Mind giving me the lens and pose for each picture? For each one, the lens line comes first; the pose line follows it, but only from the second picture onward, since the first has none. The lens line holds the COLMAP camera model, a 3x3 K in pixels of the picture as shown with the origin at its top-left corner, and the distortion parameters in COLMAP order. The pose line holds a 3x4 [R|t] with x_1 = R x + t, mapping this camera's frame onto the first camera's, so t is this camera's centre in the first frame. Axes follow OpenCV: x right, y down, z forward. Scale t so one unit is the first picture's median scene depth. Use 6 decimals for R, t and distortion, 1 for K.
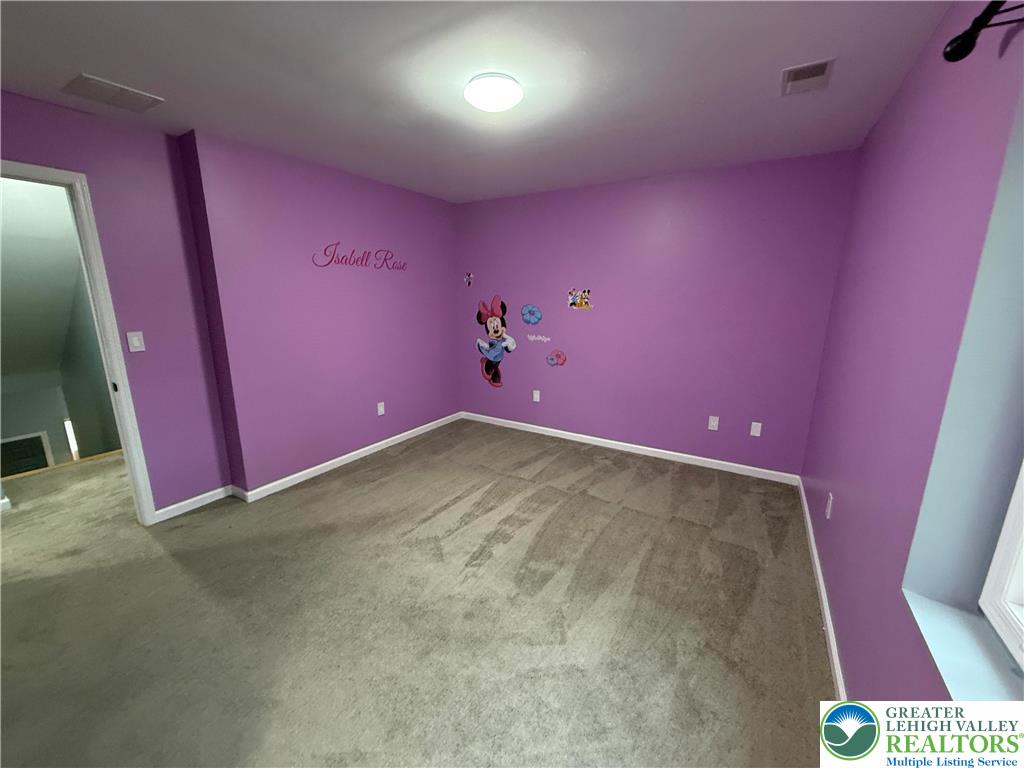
lens RADIAL K [[407.6, 0, 508.1], [0, 407.6, 384.2], [0, 0, 1]] dist [0.000379, -0.000006]
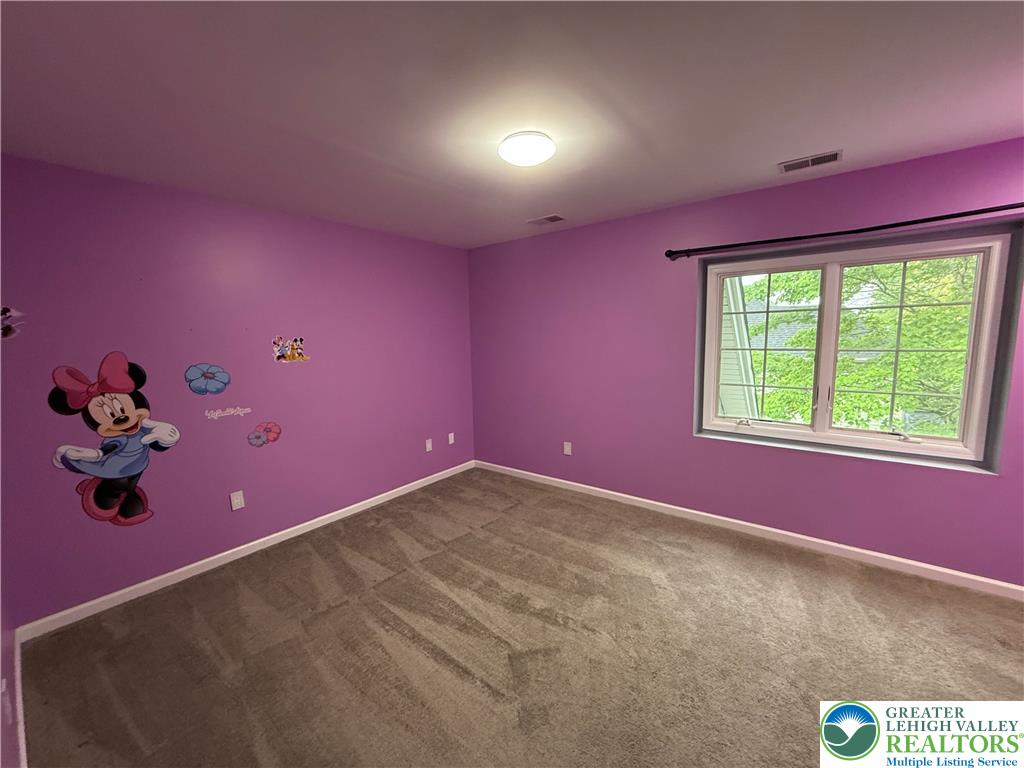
lens RADIAL K [[407.6, 0, 508.5], [0, 407.6, 384.9], [0, 0, 1]] dist [0.000379, -0.000006]
pose [[0.114322, -0.131195, 0.984743, -0.516691], [0.235355, 0.966600, 0.101455, -0.117329], [-0.965162, 0.220166, 0.141381, 0.470192]]
